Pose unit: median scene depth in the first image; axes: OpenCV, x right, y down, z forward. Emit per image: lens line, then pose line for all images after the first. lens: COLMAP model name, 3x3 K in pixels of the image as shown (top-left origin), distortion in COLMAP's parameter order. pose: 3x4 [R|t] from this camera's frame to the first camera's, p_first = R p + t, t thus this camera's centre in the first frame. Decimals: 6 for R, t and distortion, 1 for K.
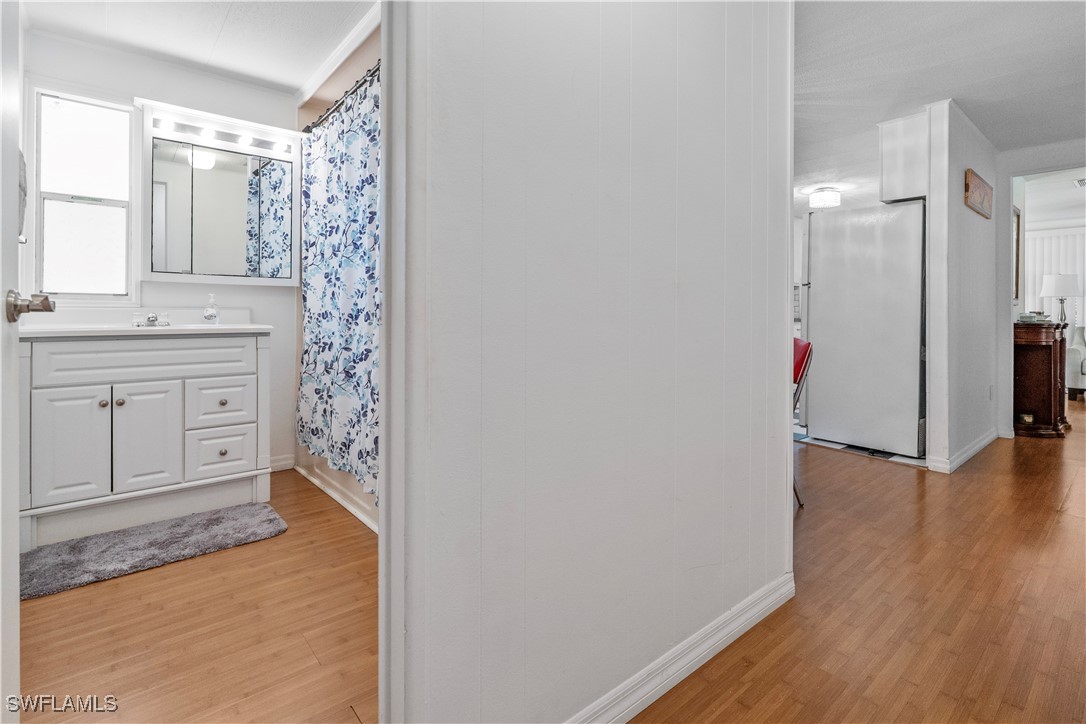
lens RADIAL K [[530.2, 0, 545.7], [0, 530.2, 314.9], [0, 0, 1]] dist [-0.002897, 0.000770]
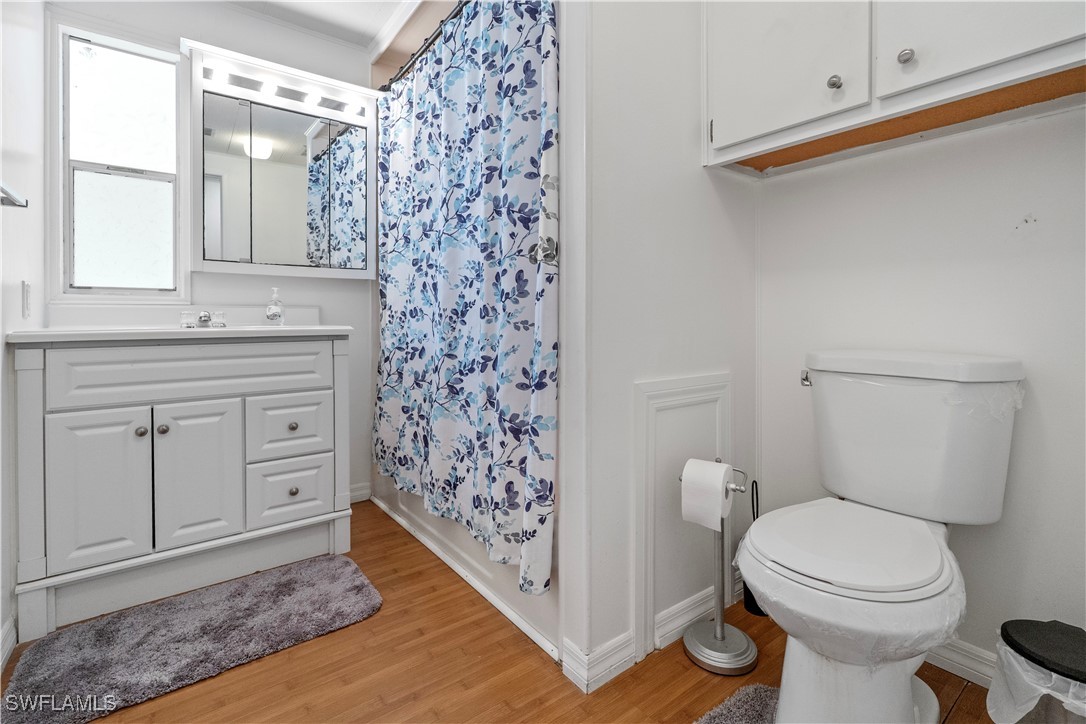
lens RADIAL K [[491.9, 0, 523.7], [0, 491.9, 322.2], [0, 0, 1]] dist [-0.002048, -0.000214]
pose [[0.997225, -0.008456, -0.073962, -0.217686], [0.008587, 0.999962, 0.001452, 0.016123], [0.073947, -0.002083, 0.997260, 0.308899]]
